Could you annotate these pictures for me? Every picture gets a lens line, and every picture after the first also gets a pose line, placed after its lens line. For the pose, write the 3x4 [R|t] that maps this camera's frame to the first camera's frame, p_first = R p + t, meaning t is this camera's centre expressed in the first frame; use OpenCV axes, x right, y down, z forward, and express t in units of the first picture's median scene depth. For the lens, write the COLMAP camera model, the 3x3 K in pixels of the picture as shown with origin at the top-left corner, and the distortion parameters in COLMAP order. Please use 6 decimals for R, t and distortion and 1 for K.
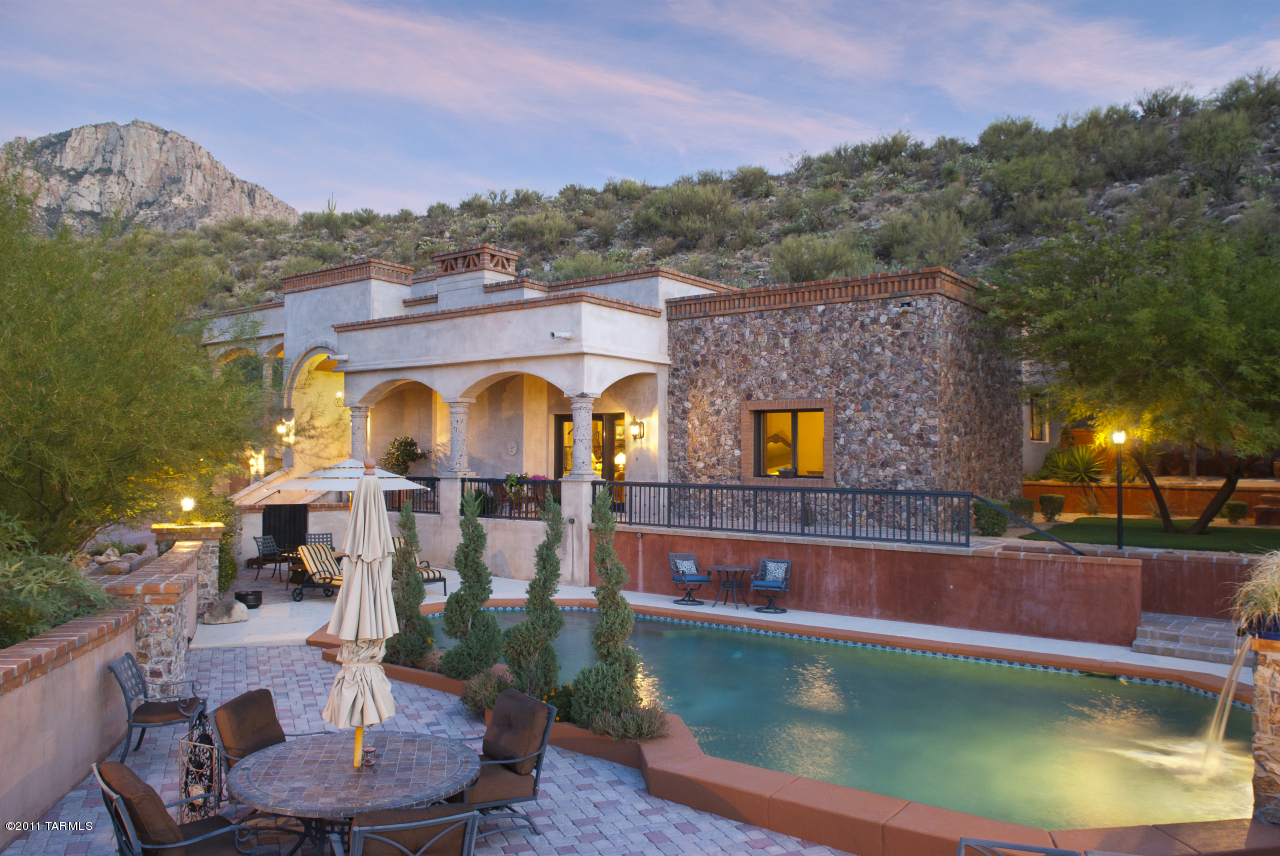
lens RADIAL K [[950.5, 0, 633.6], [0, 950.5, 433.4], [0, 0, 1]] dist [-0.010620, -0.039667]
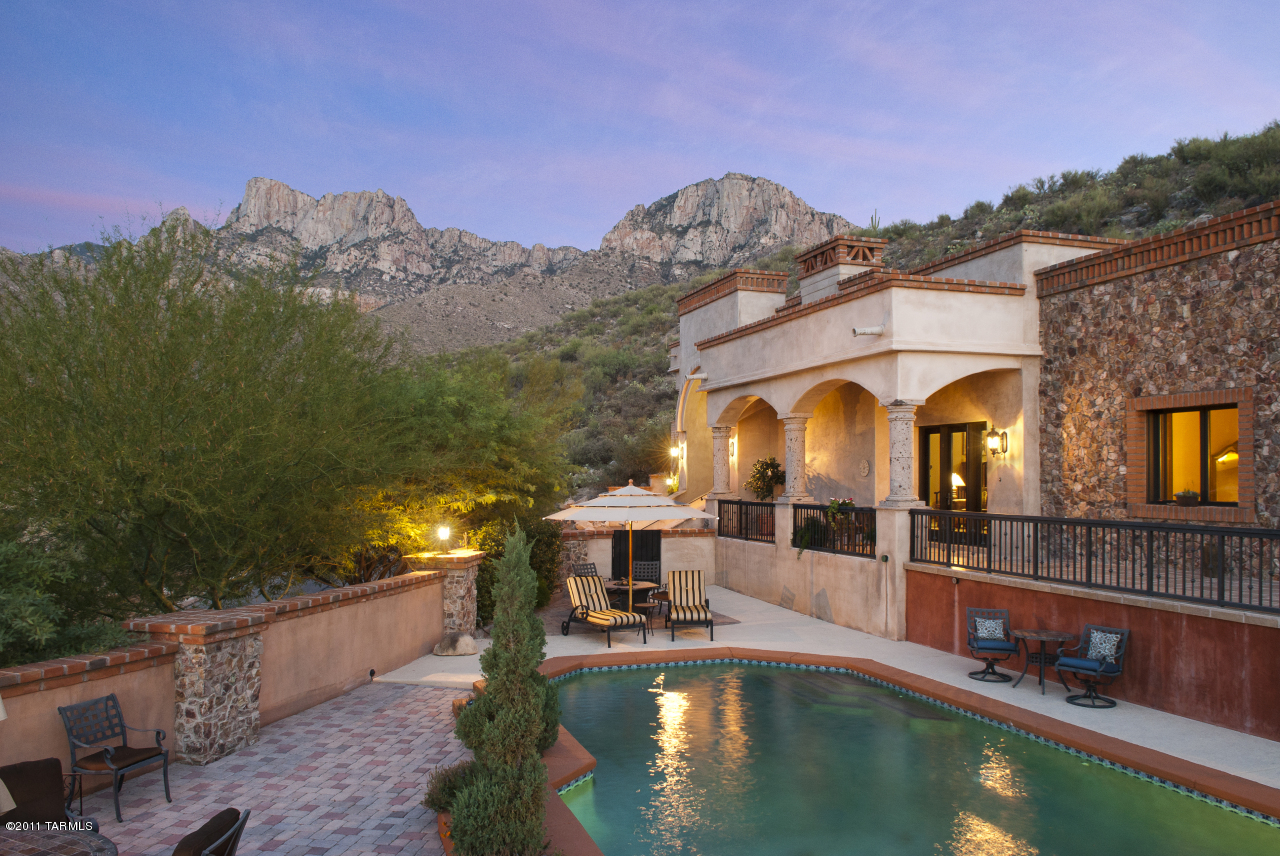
lens RADIAL K [[950.5, 0, 660.8], [0, 950.5, 457.7], [0, 0, 1]] dist [-0.010620, -0.039667]
pose [[0.835482, -0.024361, -0.548977, 0.202219], [0.029735, 0.999557, 0.000897, -0.000343], [0.548712, -0.017074, 0.835837, 0.197749]]
